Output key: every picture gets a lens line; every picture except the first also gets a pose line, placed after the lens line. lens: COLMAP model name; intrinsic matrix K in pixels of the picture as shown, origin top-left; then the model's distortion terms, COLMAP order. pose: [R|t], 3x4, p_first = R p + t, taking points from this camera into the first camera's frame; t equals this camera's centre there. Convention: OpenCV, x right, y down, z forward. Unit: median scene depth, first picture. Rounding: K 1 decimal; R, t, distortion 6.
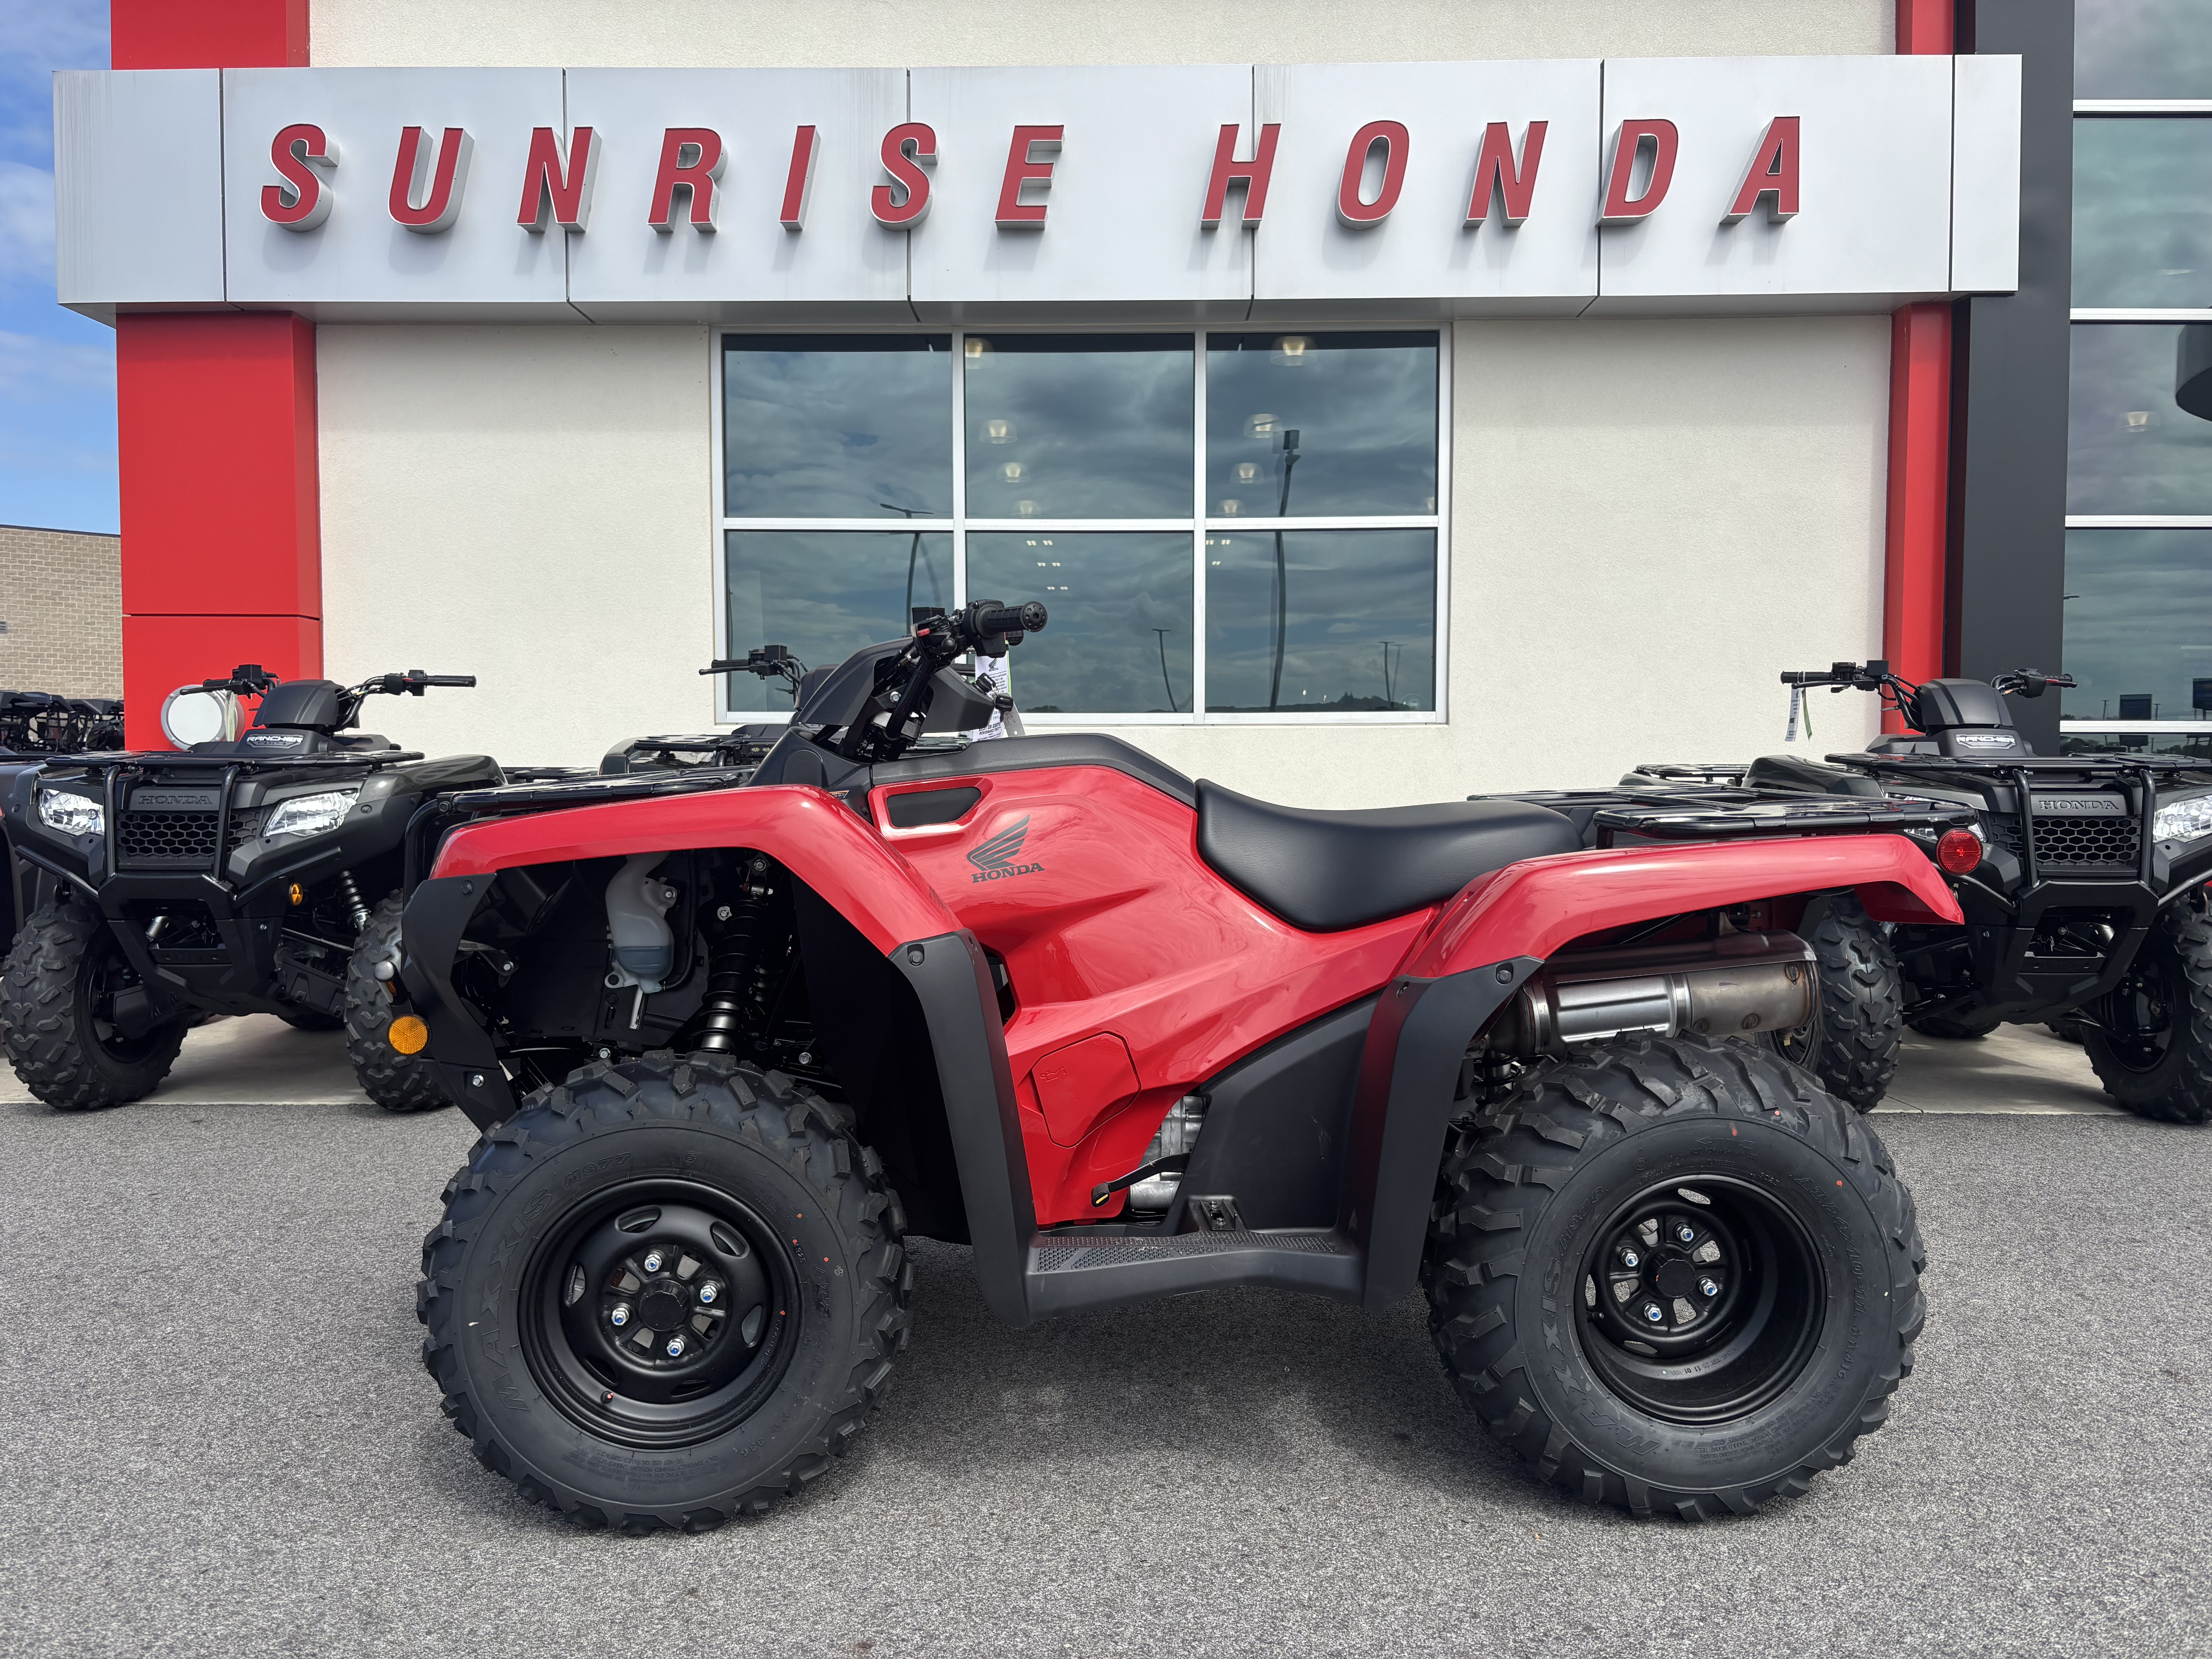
lens RADIAL K [[1733.0, 0, 1095.6], [0, 1733.0, 826.6], [0, 0, 1]] dist [0.078225, -0.113511]
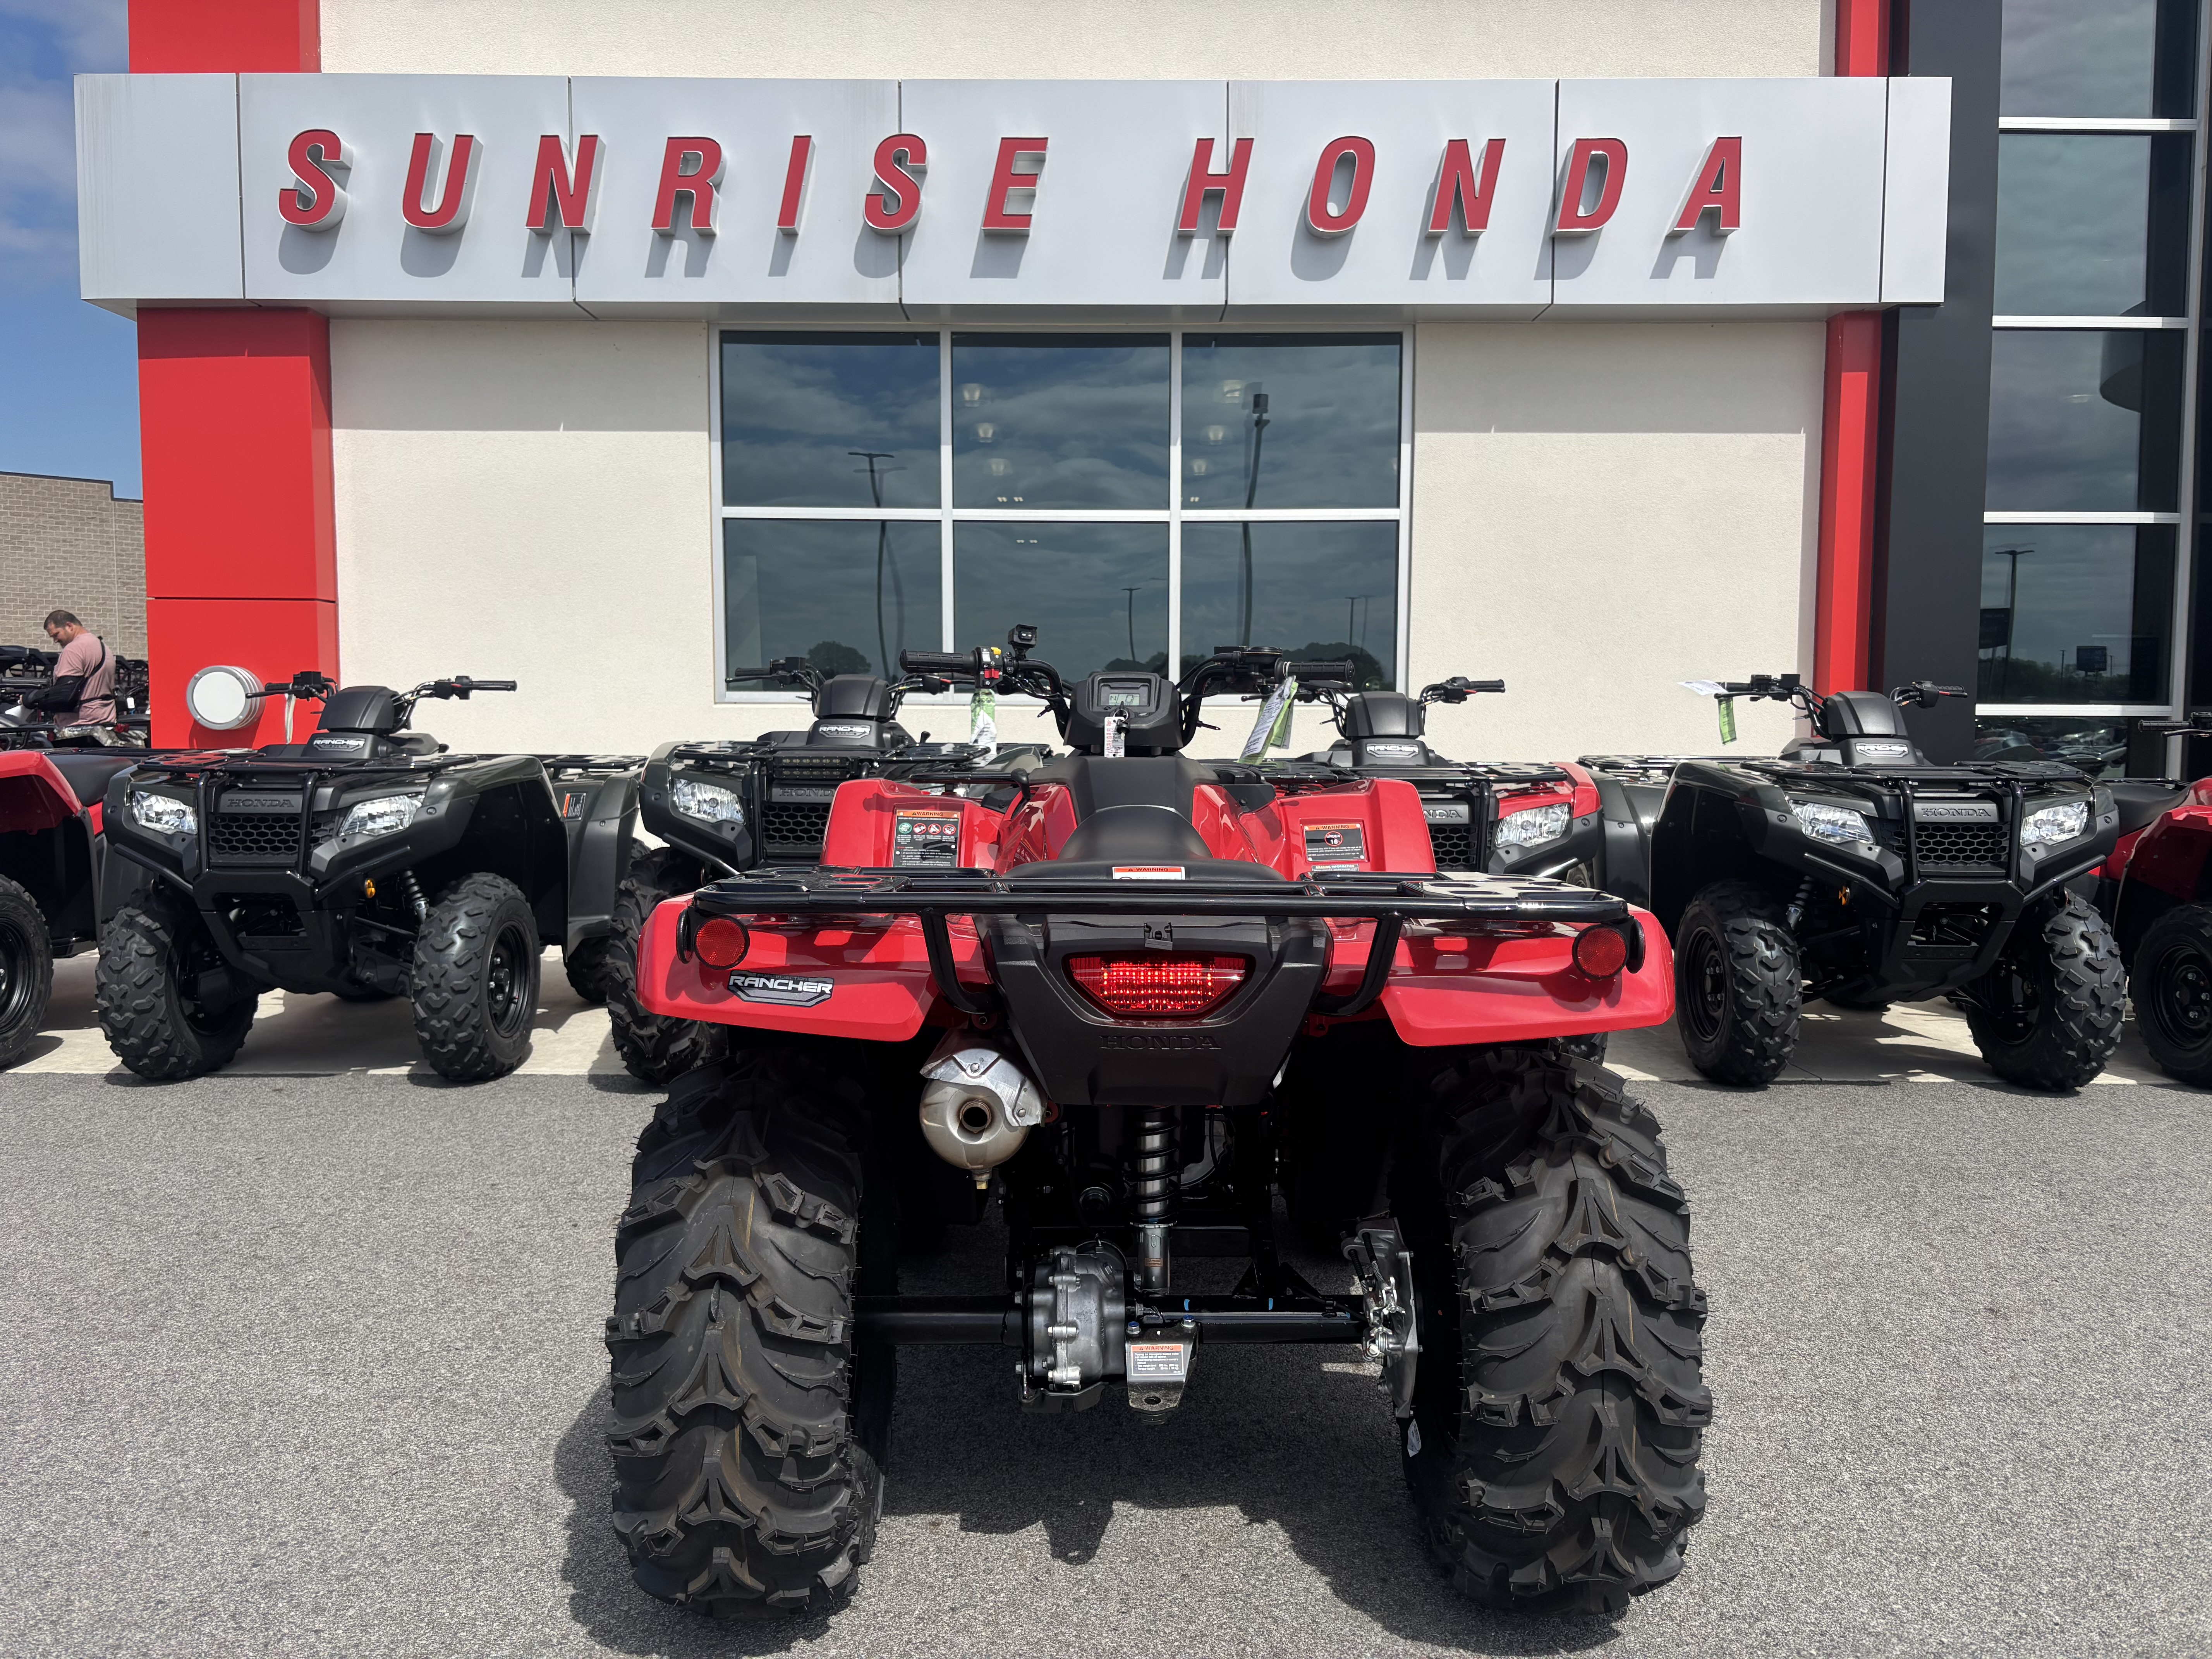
lens RADIAL K [[1745.1, 0, 1092.5], [0, 1745.1, 820.8], [0, 0, 1]] dist [0.071404, -0.102137]
pose [[0.999815, 0.001927, 0.019129, -0.018362], [-0.002497, 0.999552, 0.029838, -0.036784], [-0.019063, -0.029881, 0.999372, -0.118974]]
